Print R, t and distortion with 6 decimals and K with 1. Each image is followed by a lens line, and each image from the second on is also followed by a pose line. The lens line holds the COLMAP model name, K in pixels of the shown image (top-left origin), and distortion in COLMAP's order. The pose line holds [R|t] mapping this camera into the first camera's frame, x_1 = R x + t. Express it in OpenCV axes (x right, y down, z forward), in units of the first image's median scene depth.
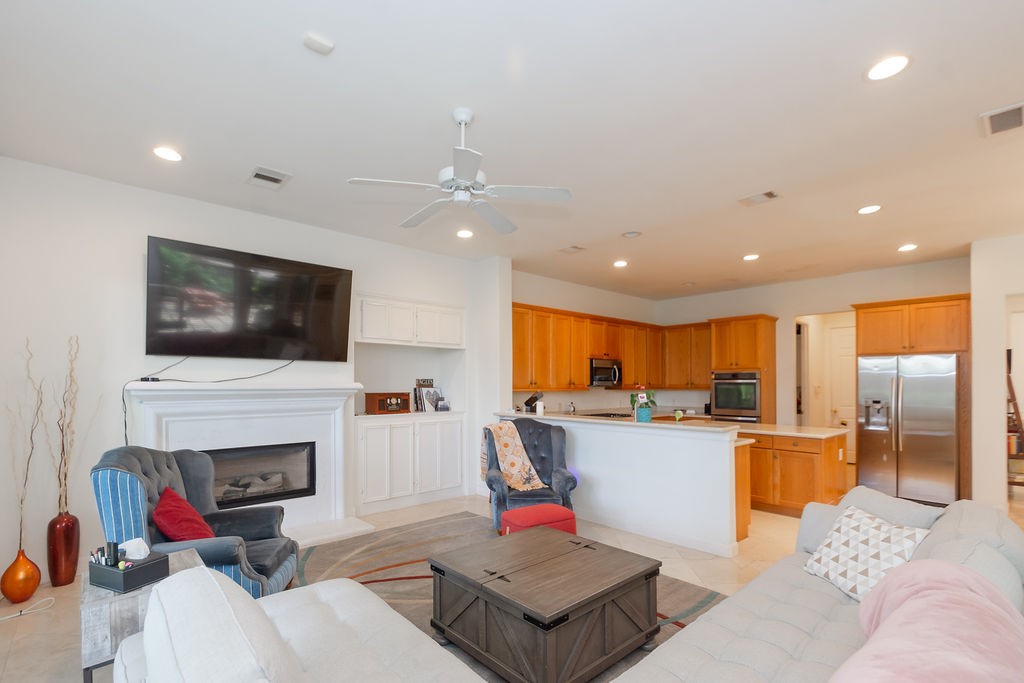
lens RADIAL K [[454.0, 0, 508.5], [0, 454.0, 358.0], [0, 0, 1]] dist [0.016700, -0.017203]
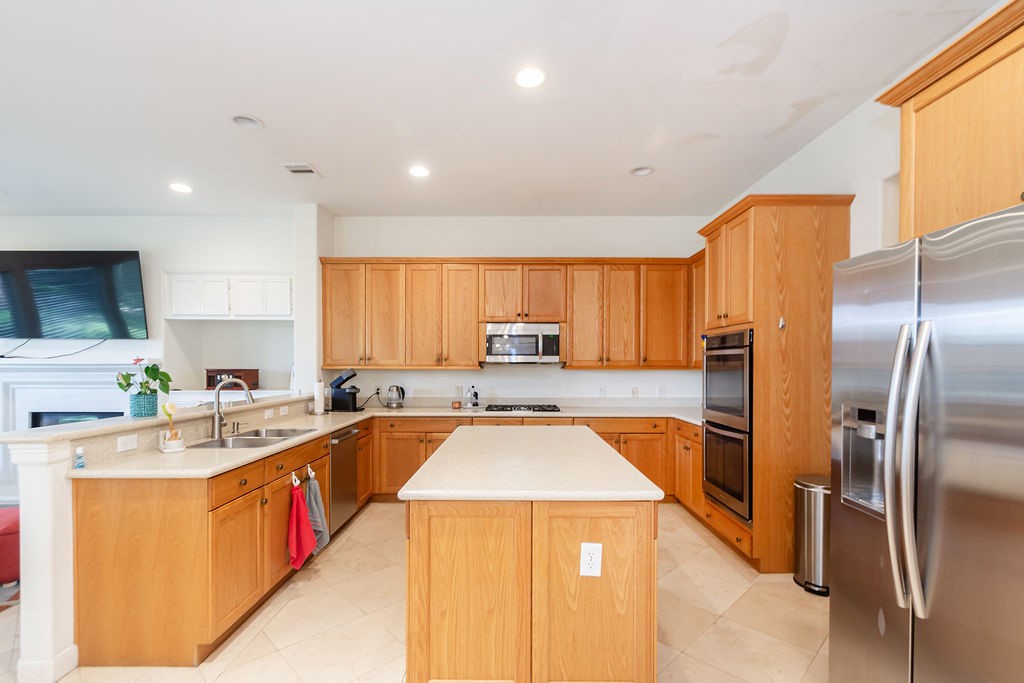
lens RADIAL K [[476.9, 0, 508.4], [0, 476.9, 367.3], [0, 0, 1]] dist [0.033207, -0.020663]
pose [[0.750961, 0.004821, -0.660329, 0.808178], [0.039161, 0.997888, 0.051820, 0.039087], [0.659184, -0.064774, 0.749187, 0.566774]]
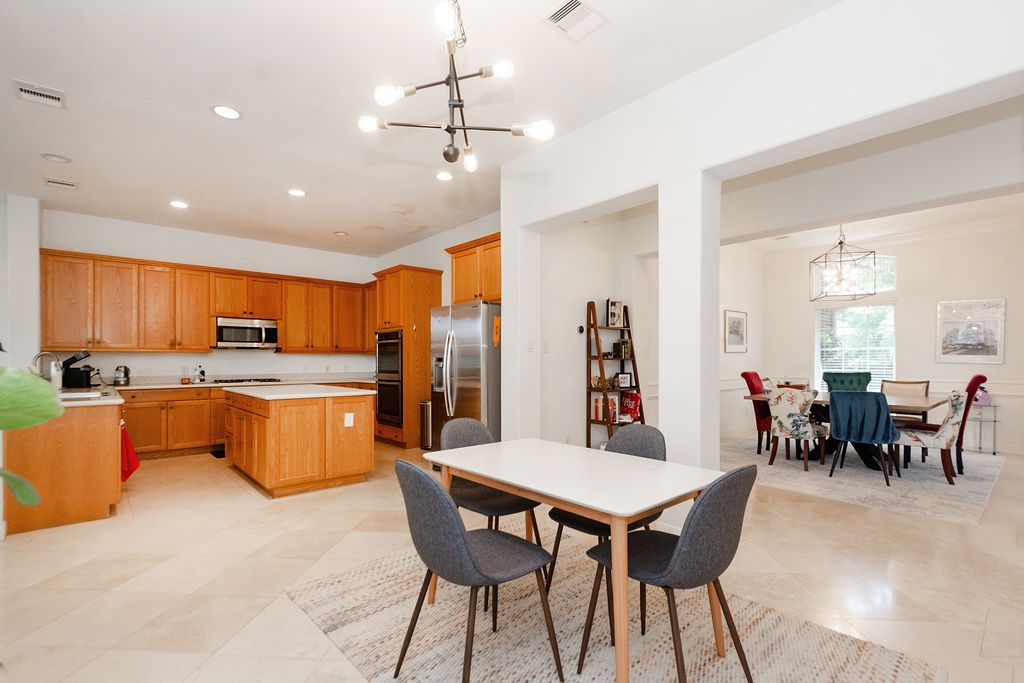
lens RADIAL K [[454.0, 0, 508.5], [0, 454.0, 358.0], [0, 0, 1]] dist [0.016700, -0.017203]
pose [[0.999991, -0.003462, 0.002296, 0.898562], [0.003326, 0.998379, 0.056817, 0.040318], [-0.002489, -0.056809, 0.998382, 0.106861]]
